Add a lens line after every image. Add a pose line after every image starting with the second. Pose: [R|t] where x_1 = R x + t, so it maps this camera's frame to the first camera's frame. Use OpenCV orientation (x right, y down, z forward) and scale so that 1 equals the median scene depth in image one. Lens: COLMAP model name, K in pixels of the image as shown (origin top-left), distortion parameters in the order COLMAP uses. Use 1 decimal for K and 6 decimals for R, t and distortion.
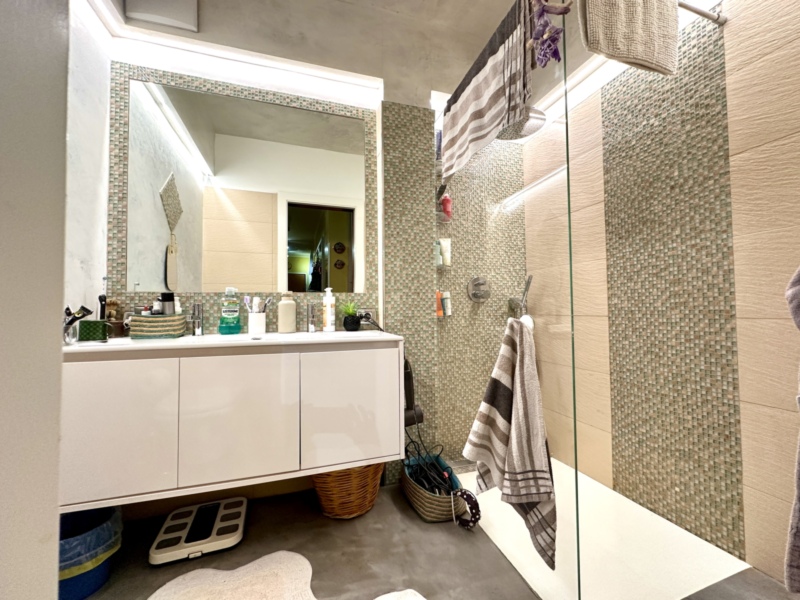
lens RADIAL K [[318.2, 0, 399.2], [0, 318.2, 300.2], [0, 0, 1]] dist [-0.001818, 0.000214]
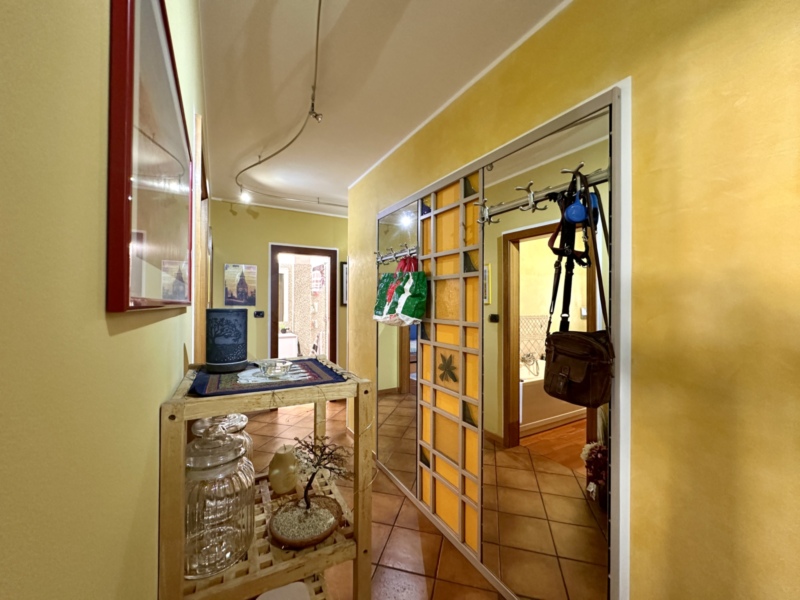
lens RADIAL K [[318.2, 0, 399.1], [0, 318.2, 300.5], [0, 0, 1]] dist [-0.001818, 0.000214]
pose [[0.976485, 0.013119, 0.215187, 0.371501], [-0.018098, 0.999612, 0.021183, -0.405275], [-0.214825, -0.024580, 0.976343, -2.983273]]
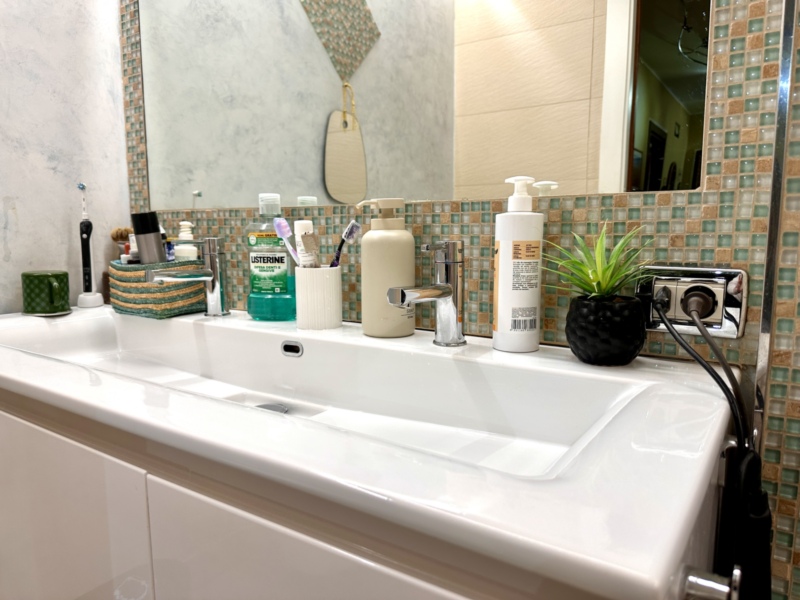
lens RADIAL K [[569.9, 0, 398.9], [0, 569.9, 298.2], [0, 0, 1]] dist [0.056959, -0.059866]
pose [[0.612726, 0.099455, -0.784013, 0.098228], [0.020304, 0.989741, 0.141421, -0.012413], [0.790035, -0.102571, 0.604421, 0.751184]]
